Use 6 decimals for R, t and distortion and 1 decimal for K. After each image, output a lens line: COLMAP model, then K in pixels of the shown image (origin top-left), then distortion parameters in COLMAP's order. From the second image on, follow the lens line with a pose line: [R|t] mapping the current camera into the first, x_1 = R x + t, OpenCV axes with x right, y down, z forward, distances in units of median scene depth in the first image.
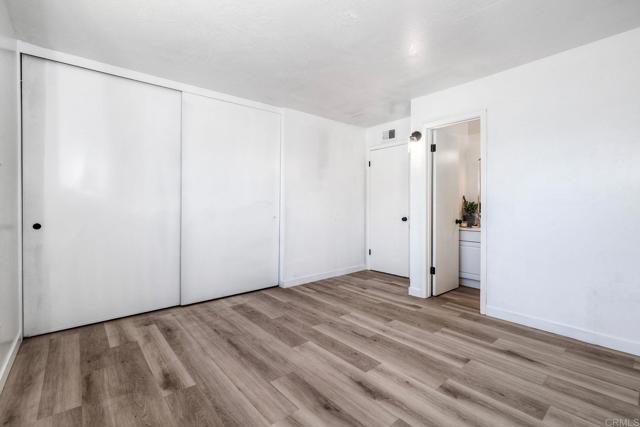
lens RADIAL K [[280.9, 0, 321.2], [0, 280.9, 210.1], [0, 0, 1]] dist [0.002634, 0.000117]
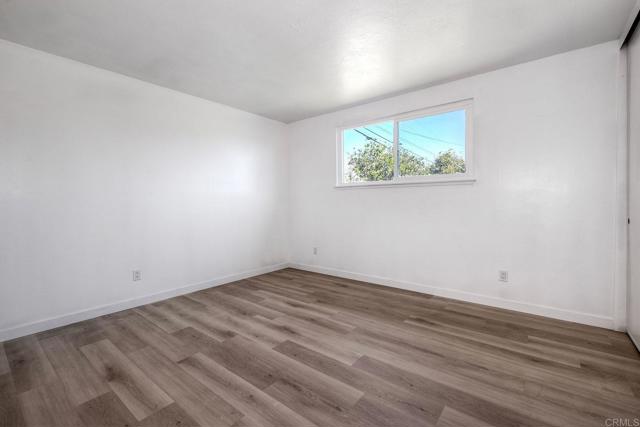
lens RADIAL K [[280.9, 0, 321.2], [0, 280.9, 210.1], [0, 0, 1]] dist [0.002634, 0.000117]
pose [[-0.979803, 0.015495, -0.199362, 0.227315], [0.007116, 0.999064, 0.042675, -0.029713], [0.199837, 0.040394, -0.978996, 2.002568]]
